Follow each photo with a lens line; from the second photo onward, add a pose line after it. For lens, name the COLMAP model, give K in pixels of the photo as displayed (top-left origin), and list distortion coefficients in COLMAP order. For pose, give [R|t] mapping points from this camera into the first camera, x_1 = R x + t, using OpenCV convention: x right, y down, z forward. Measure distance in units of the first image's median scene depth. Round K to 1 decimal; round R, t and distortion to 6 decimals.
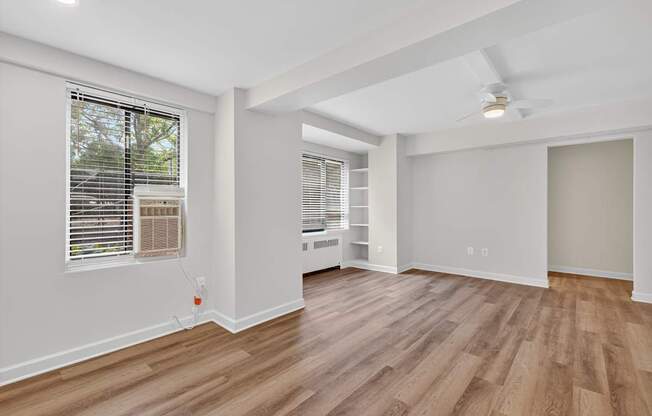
lens RADIAL K [[285.9, 0, 329.5], [0, 285.9, 209.2], [0, 0, 1]] dist [-0.000861, -0.000166]
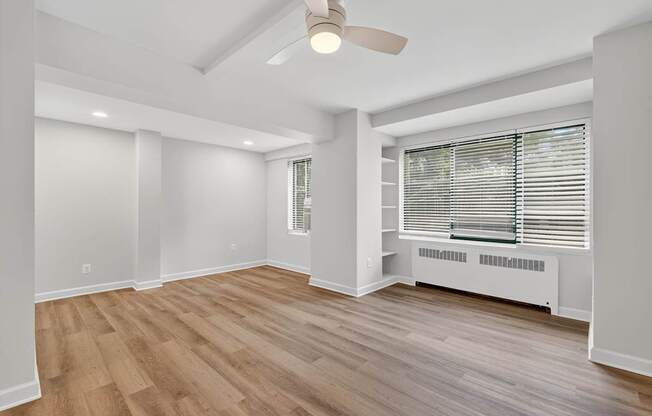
lens RADIAL K [[285.9, 0, 329.5], [0, 285.9, 209.2], [0, 0, 1]] dist [-0.000861, -0.000166]
pose [[-0.031166, 0.004388, -0.999505, 1.308978], [-0.007869, 0.999958, 0.004636, -0.007990], [0.999483, 0.008010, -0.031130, 1.169190]]
